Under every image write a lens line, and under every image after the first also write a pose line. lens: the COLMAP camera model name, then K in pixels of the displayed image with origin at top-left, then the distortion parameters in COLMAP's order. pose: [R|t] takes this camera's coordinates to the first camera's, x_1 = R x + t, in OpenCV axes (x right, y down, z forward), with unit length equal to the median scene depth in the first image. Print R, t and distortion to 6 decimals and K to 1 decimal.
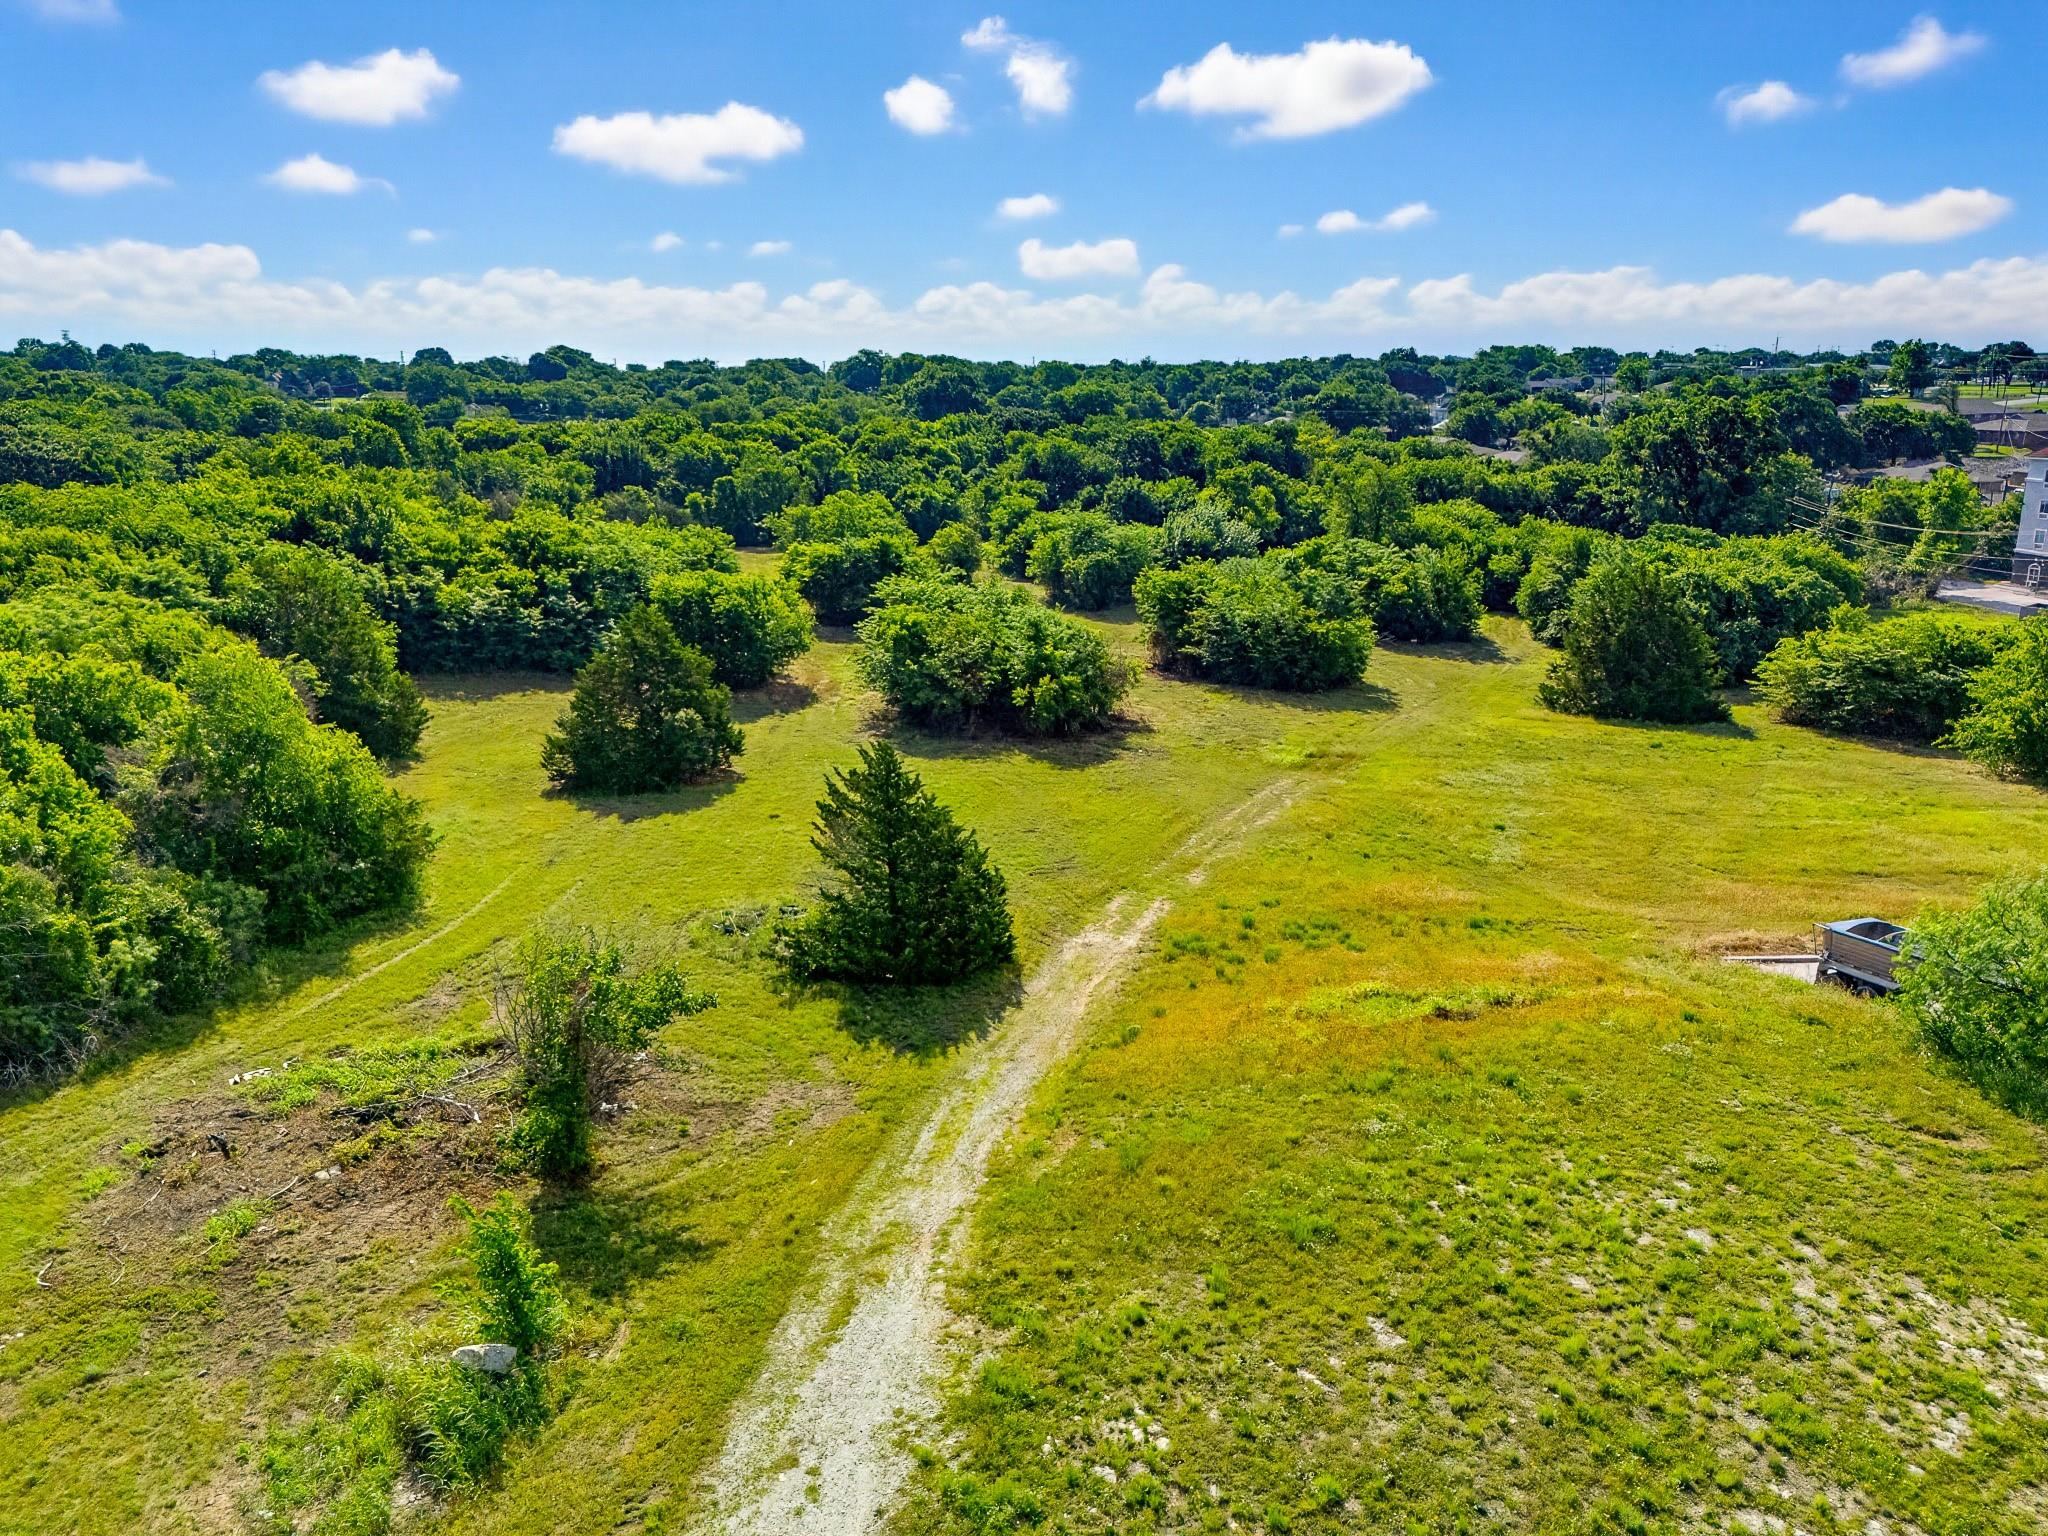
lens RADIAL K [[1462.5, 0, 1014.2], [0, 1462.5, 767.1], [0, 0, 1]] dist [0.025588, -0.009592]
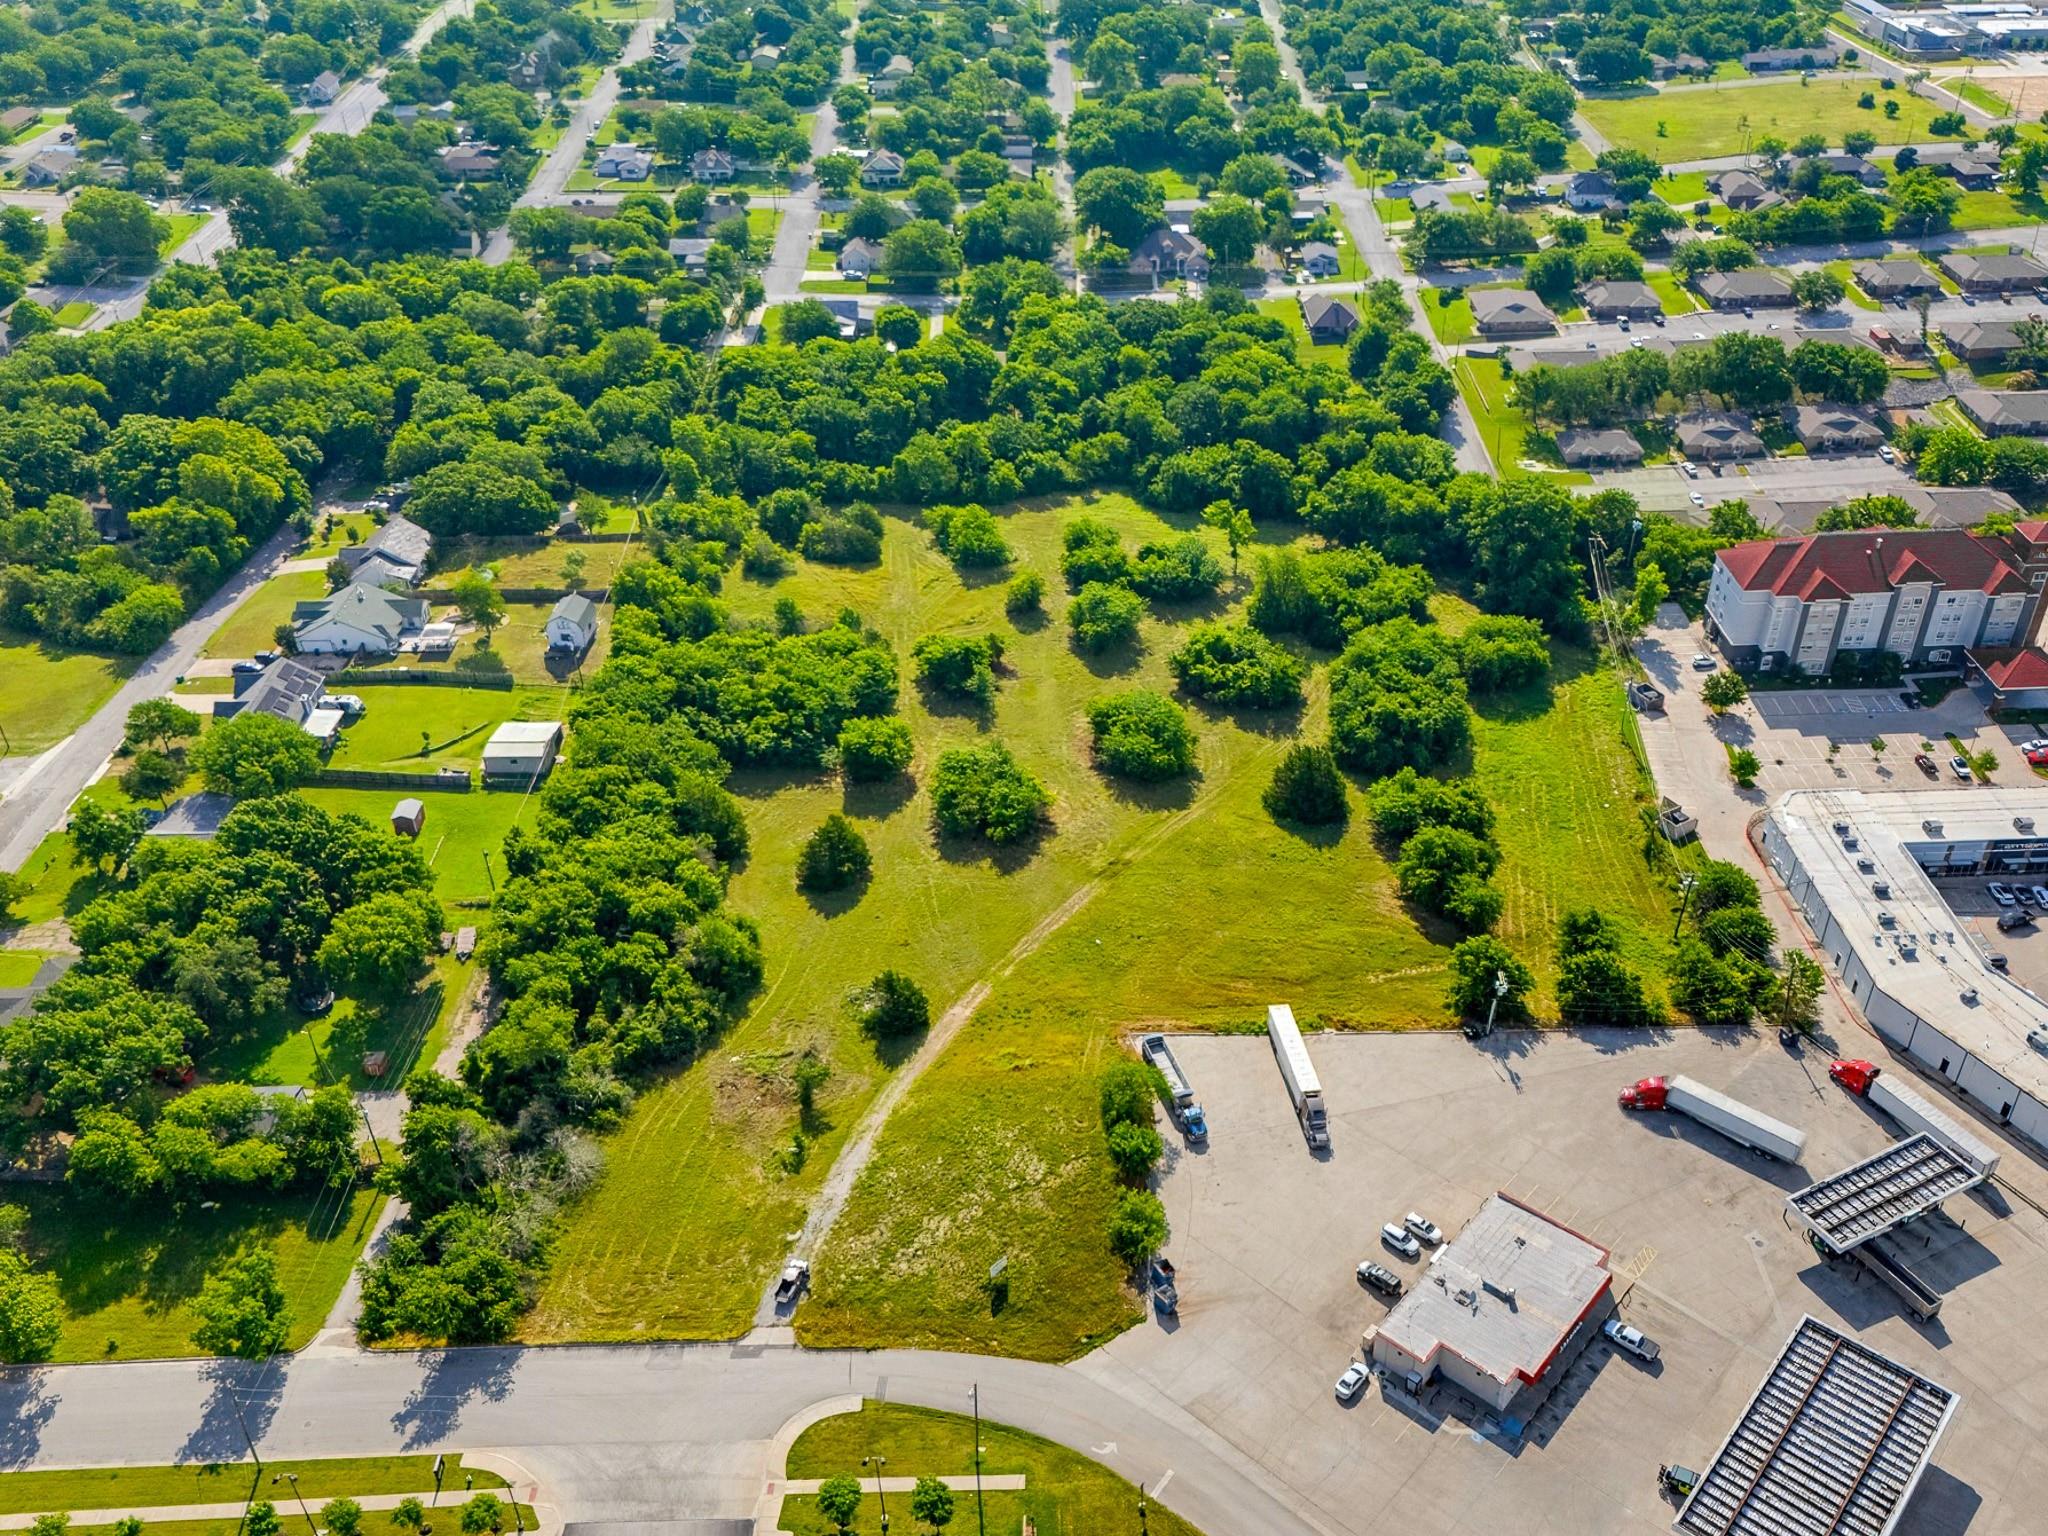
lens RADIAL K [[1462.5, 0, 1030.2], [0, 1462.5, 768.4], [0, 0, 1]] dist [0.025588, -0.009592]
pose [[0.988222, 0.044023, -0.146560, 0.775309], [0.000371, 0.957035, 0.289973, -1.566995], [0.153029, -0.286612, 0.945746, -2.251976]]
